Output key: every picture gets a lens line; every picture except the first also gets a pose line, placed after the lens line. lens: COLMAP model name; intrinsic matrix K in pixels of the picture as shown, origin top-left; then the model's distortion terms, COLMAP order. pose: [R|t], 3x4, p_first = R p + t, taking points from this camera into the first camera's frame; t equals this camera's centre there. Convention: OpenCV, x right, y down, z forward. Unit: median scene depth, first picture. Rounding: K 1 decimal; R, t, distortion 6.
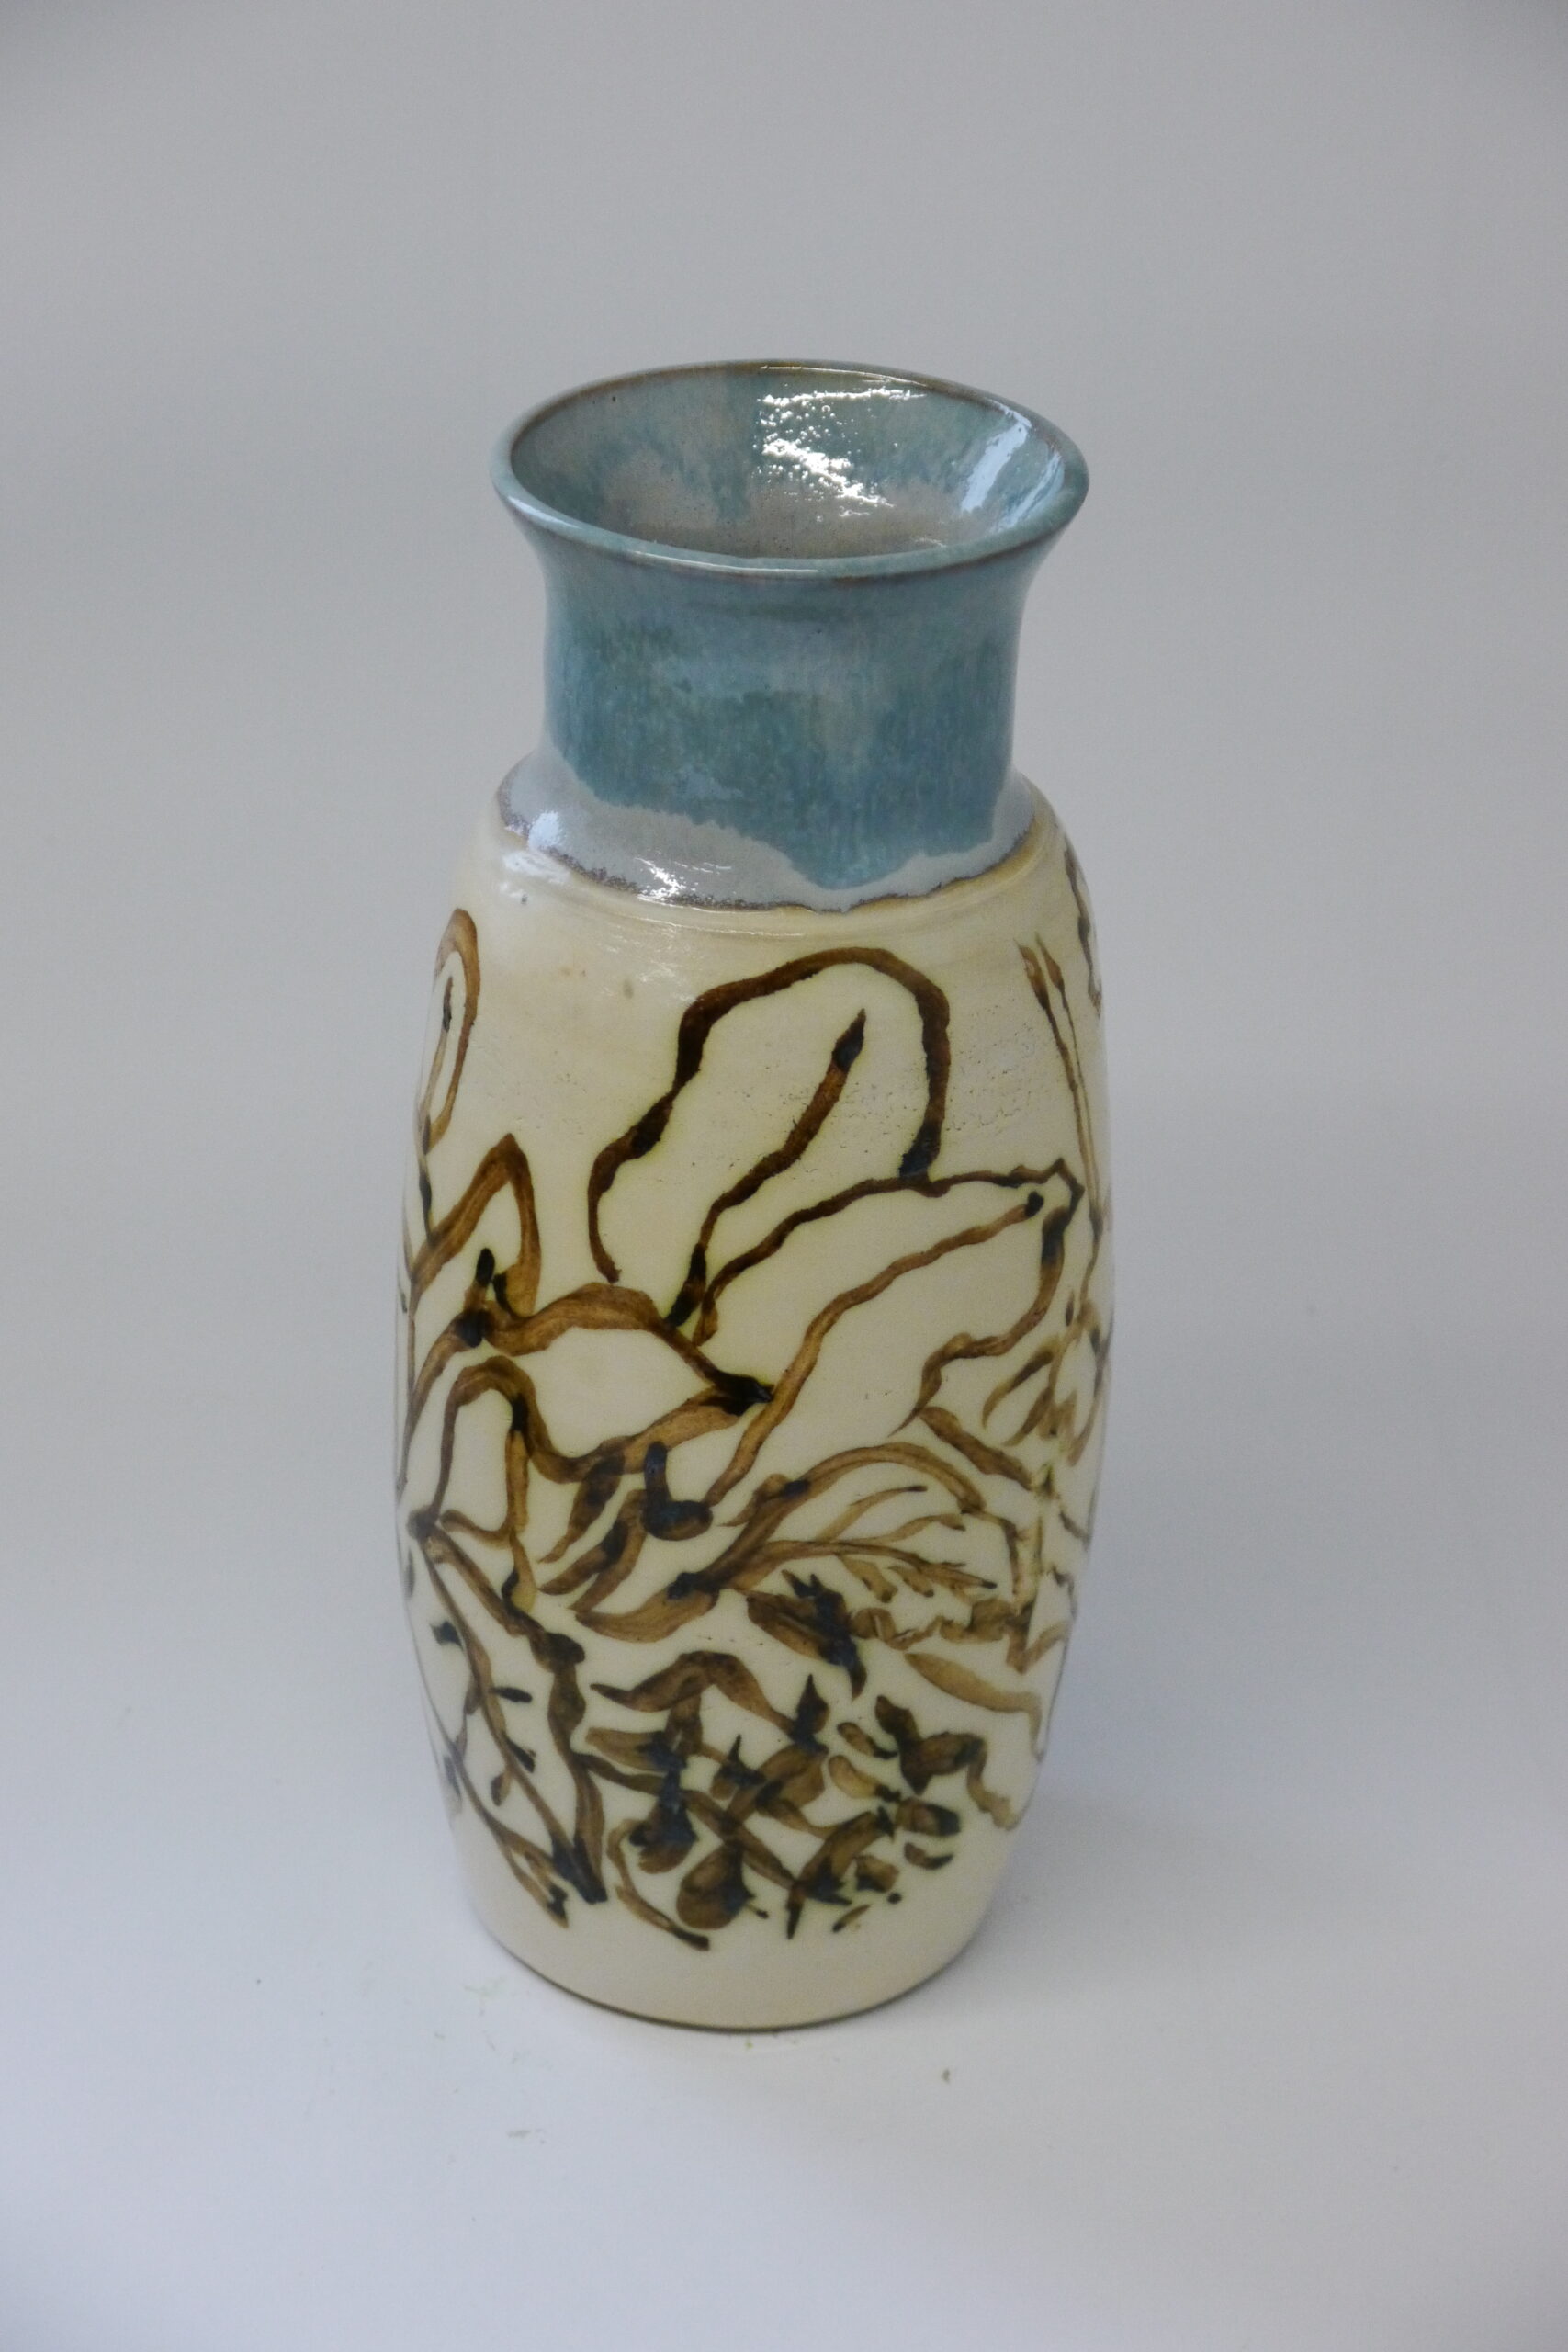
lens RADIAL K [[5312.5, 0, 784.0], [0, 5312.5, 1176.0], [0, 0, 1]] dist [0.033543, 0.297620]
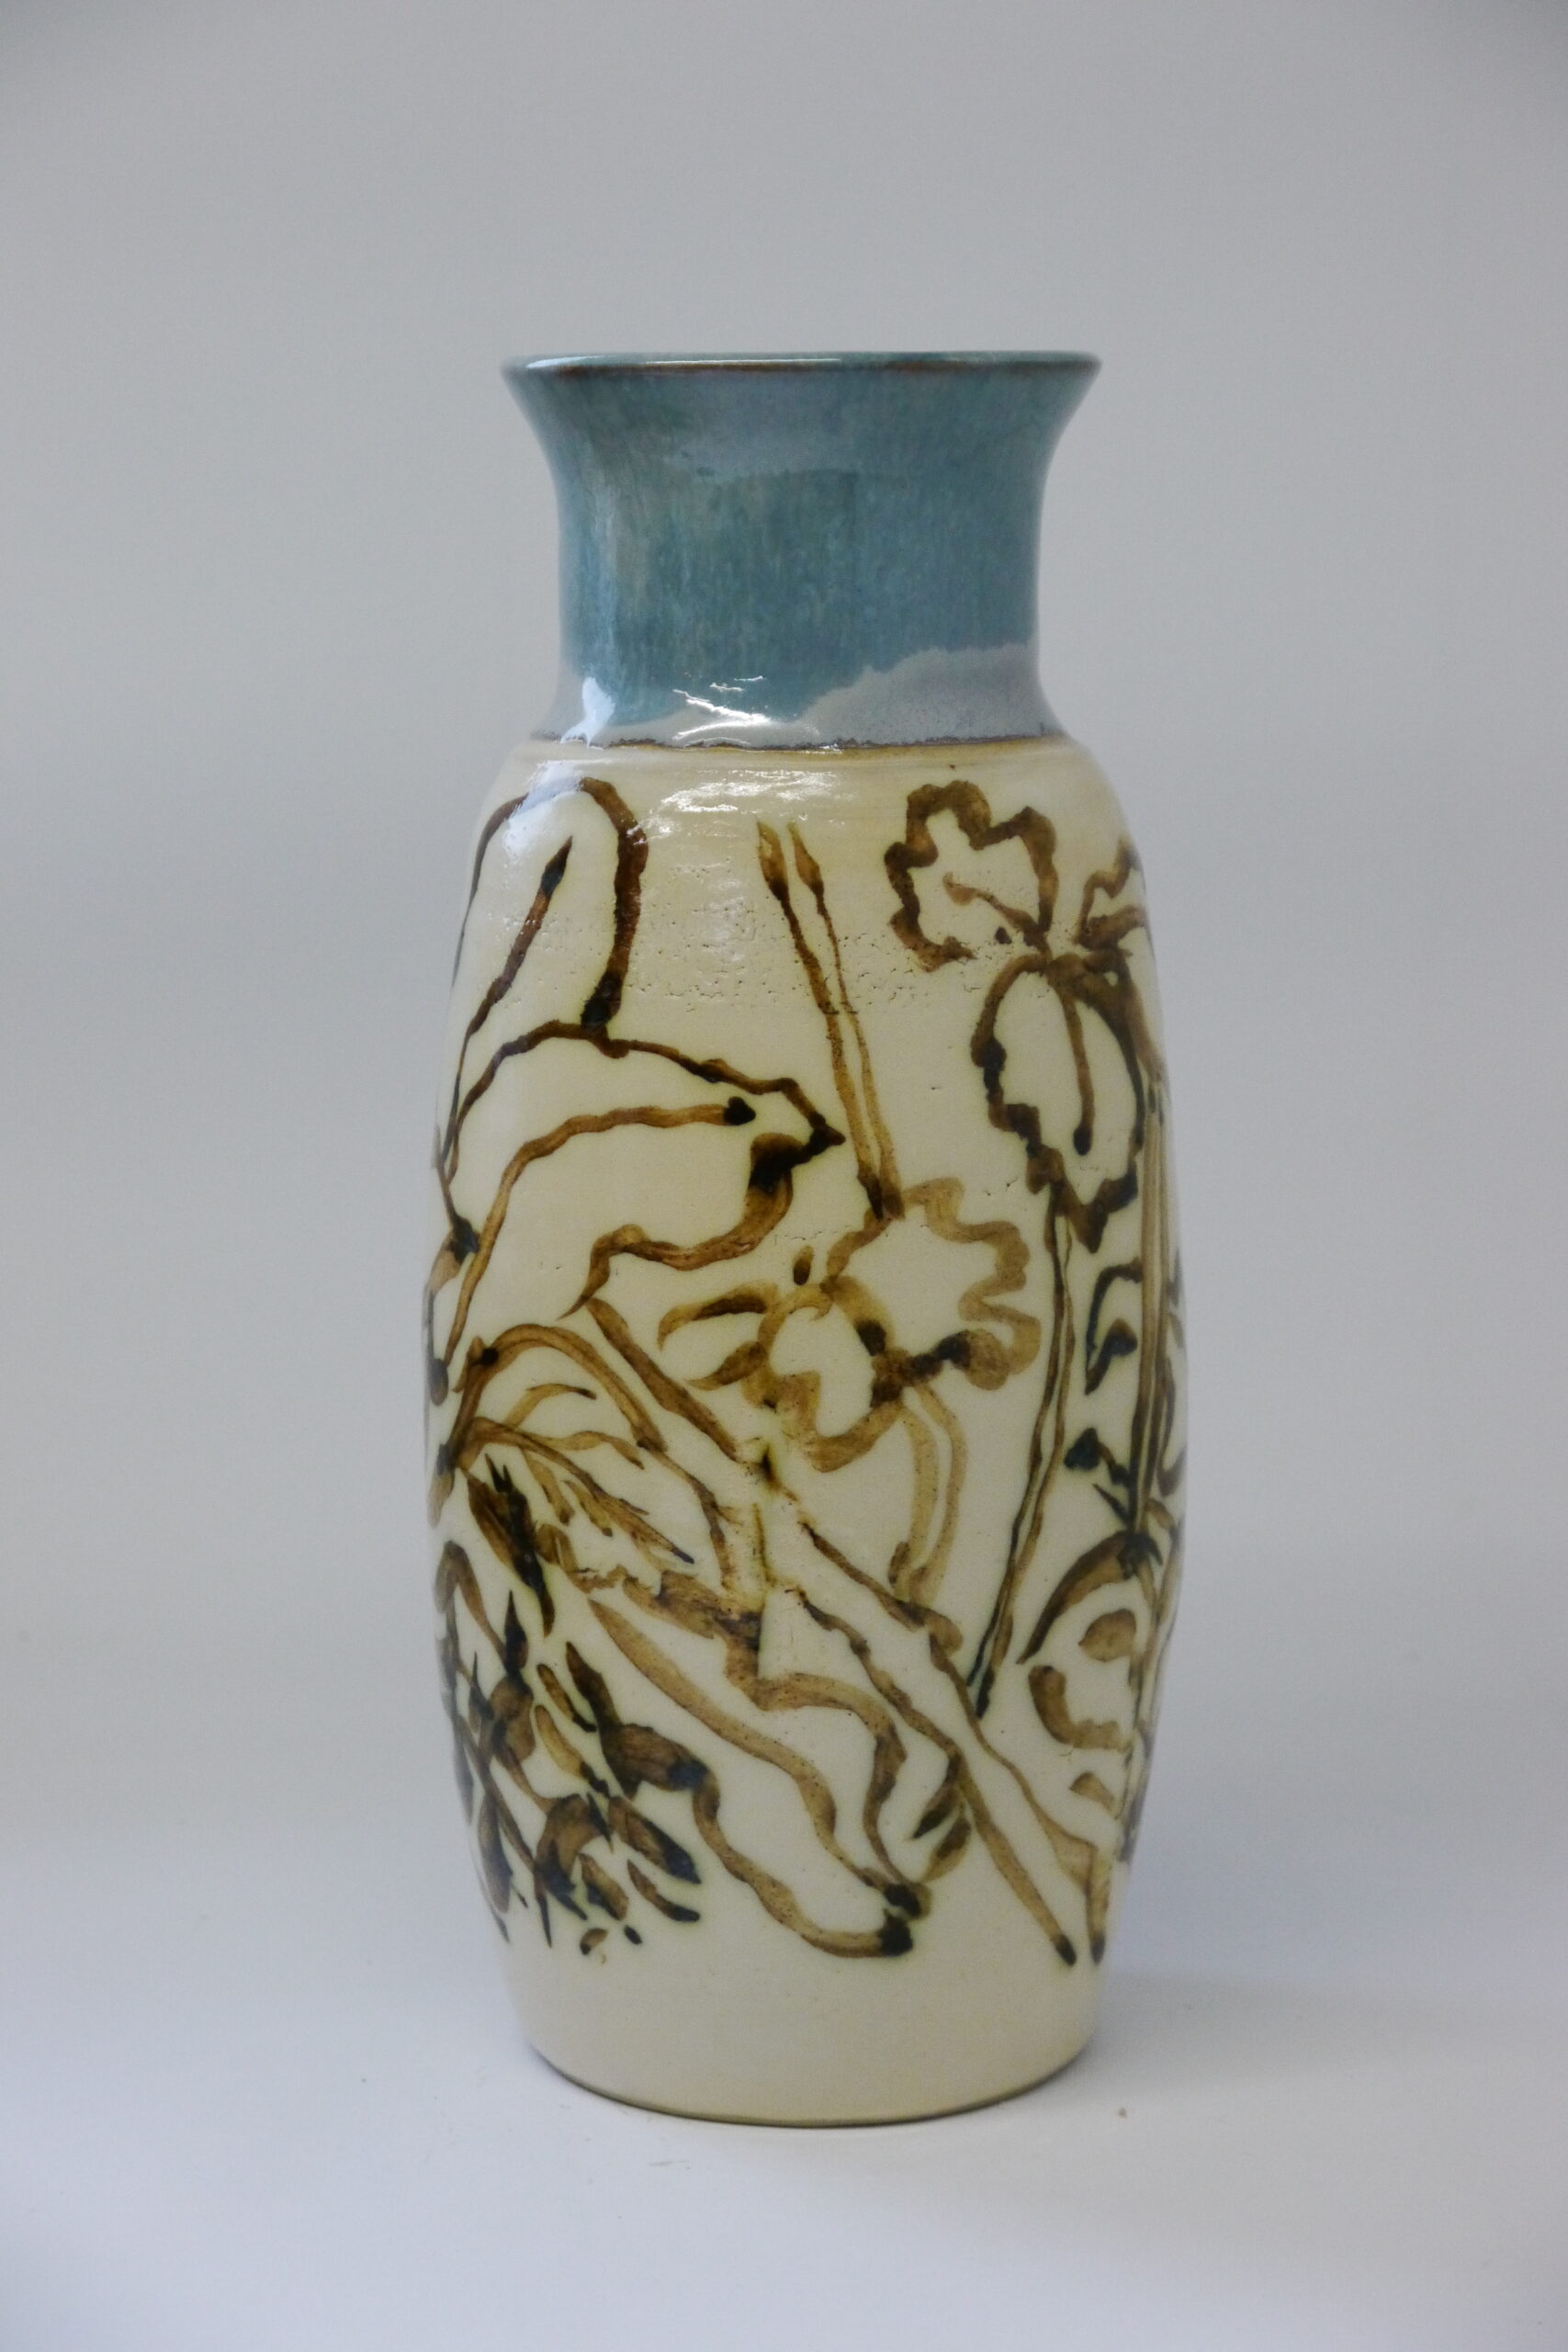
lens RADIAL K [[5561.3, 0, 784.0], [0, 5561.3, 1176.0], [0, 0, 1]] dist [0.089312, 0.033258]
pose [[0.510557, 0.094462, -0.854640, 0.881626], [-0.381895, 0.915444, -0.126959, 0.135613], [0.770382, 0.391202, 0.503461, 0.520734]]
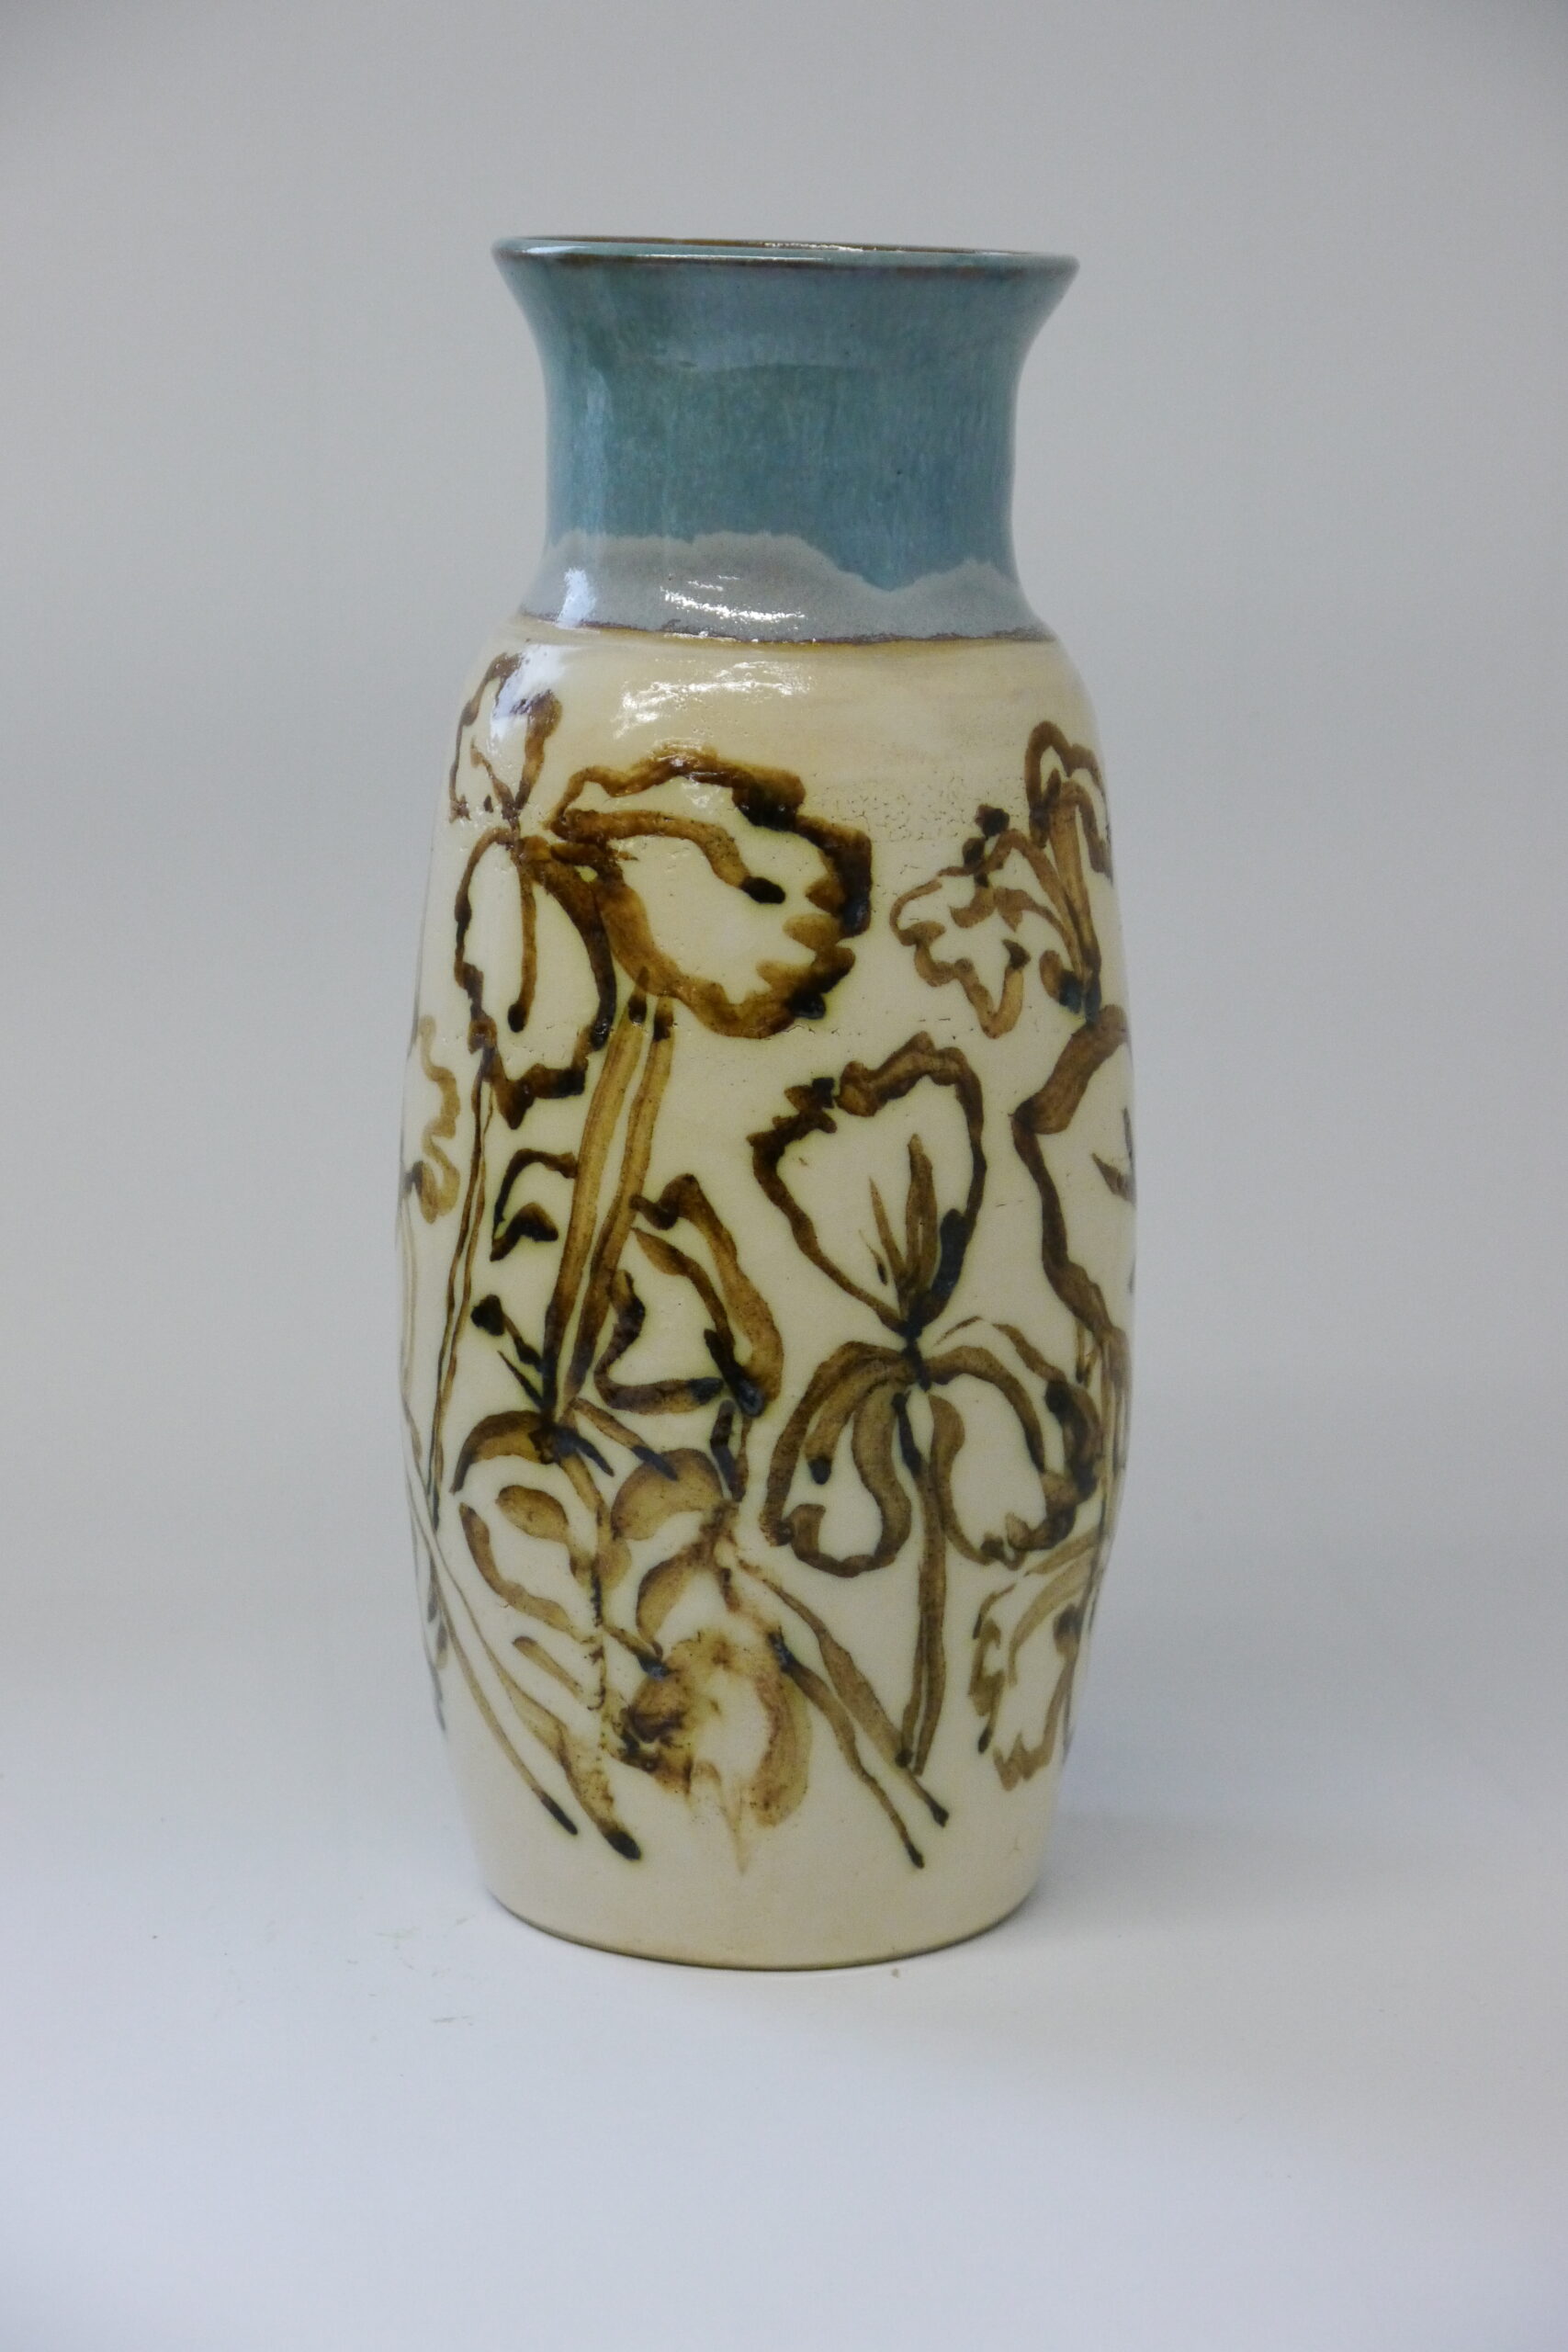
lens RADIAL K [[5312.5, 0, 784.0], [0, 5312.5, 1176.0], [0, 0, 1]] dist [0.033543, 0.297620]
pose [[-0.858812, 0.041016, -0.510646, 0.537973], [-0.283441, 0.792276, 0.540333, -0.492585], [0.426735, 0.608782, -0.668791, 1.673745]]
